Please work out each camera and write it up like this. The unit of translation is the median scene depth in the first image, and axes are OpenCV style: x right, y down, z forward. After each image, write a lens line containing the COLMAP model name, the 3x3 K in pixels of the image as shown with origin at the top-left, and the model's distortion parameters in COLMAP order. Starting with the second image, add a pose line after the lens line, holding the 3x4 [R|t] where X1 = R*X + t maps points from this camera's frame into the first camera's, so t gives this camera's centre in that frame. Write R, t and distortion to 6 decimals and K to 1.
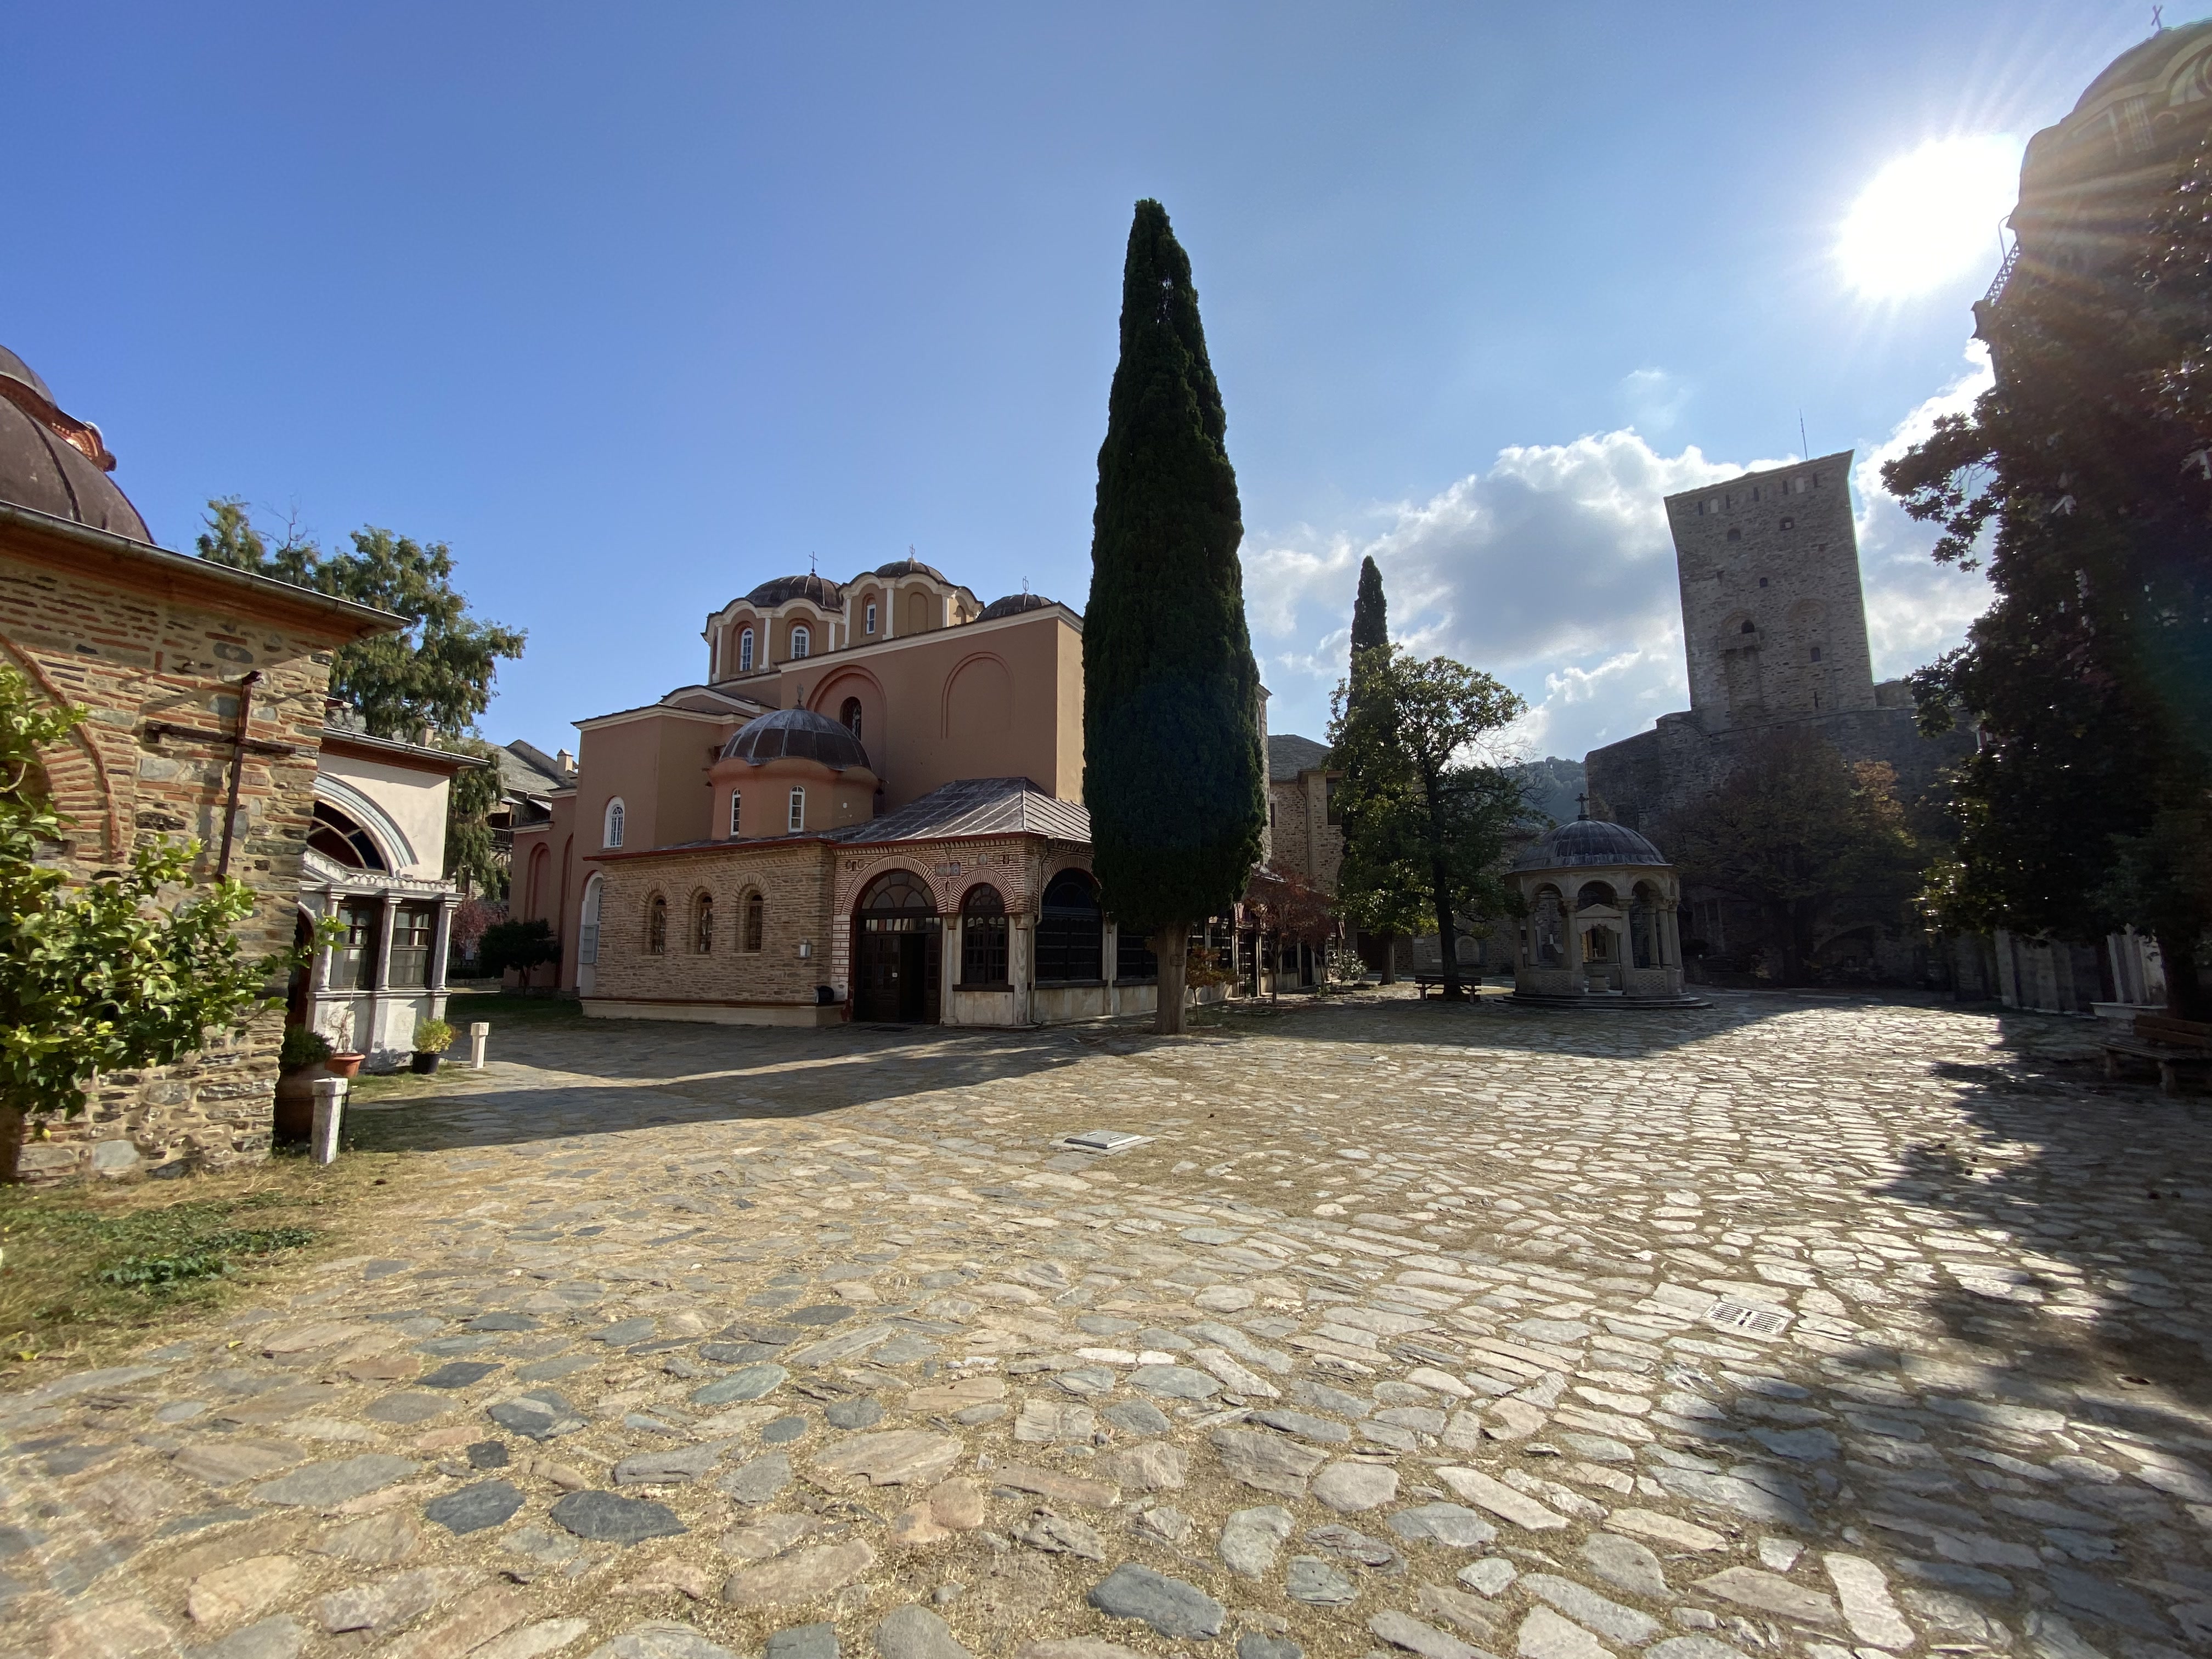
lens RADIAL K [[886.3, 0, 1106.0], [0, 886.3, 829.5], [0, 0, 1]] dist [-0.038058, -0.000065]
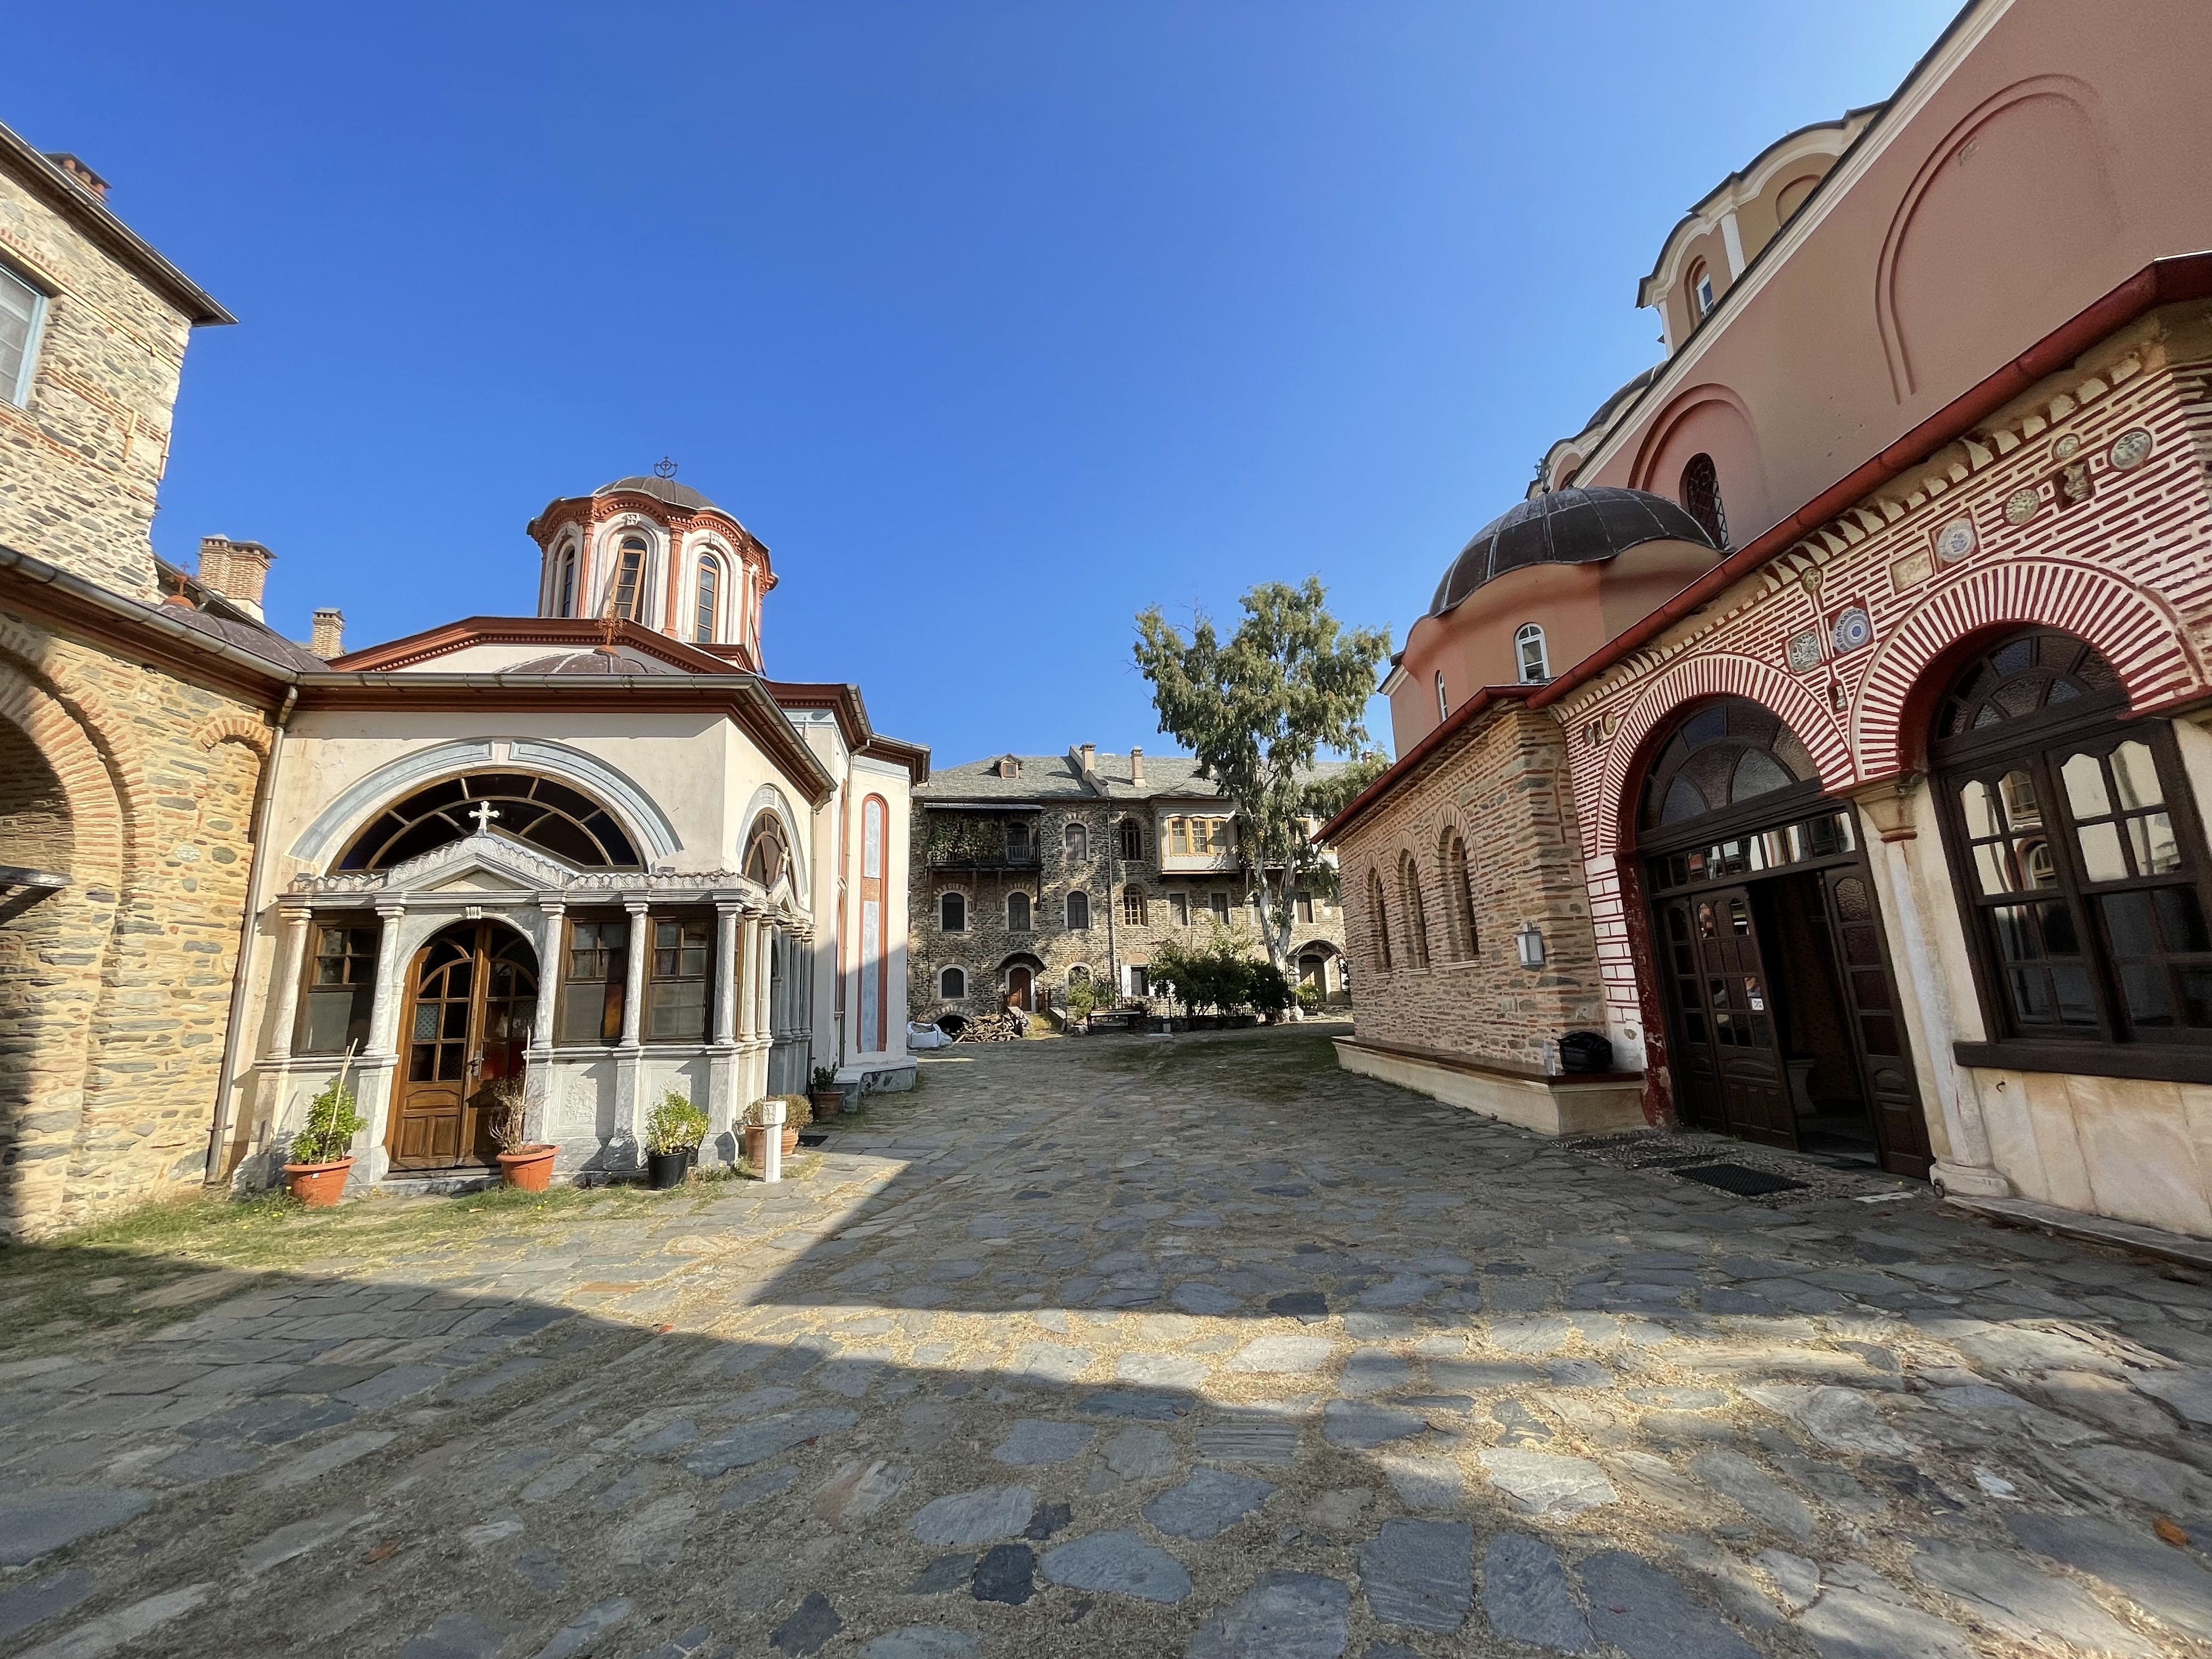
lens RADIAL K [[885.5, 0, 1106.0], [0, 885.5, 829.5], [0, 0, 1]] dist [0.000657, 0.000058]
pose [[0.449371, -0.175621, -0.875912, -0.042733], [0.157761, 0.980677, -0.115690, 0.103274], [0.879305, -0.086197, 0.468394, 0.656198]]
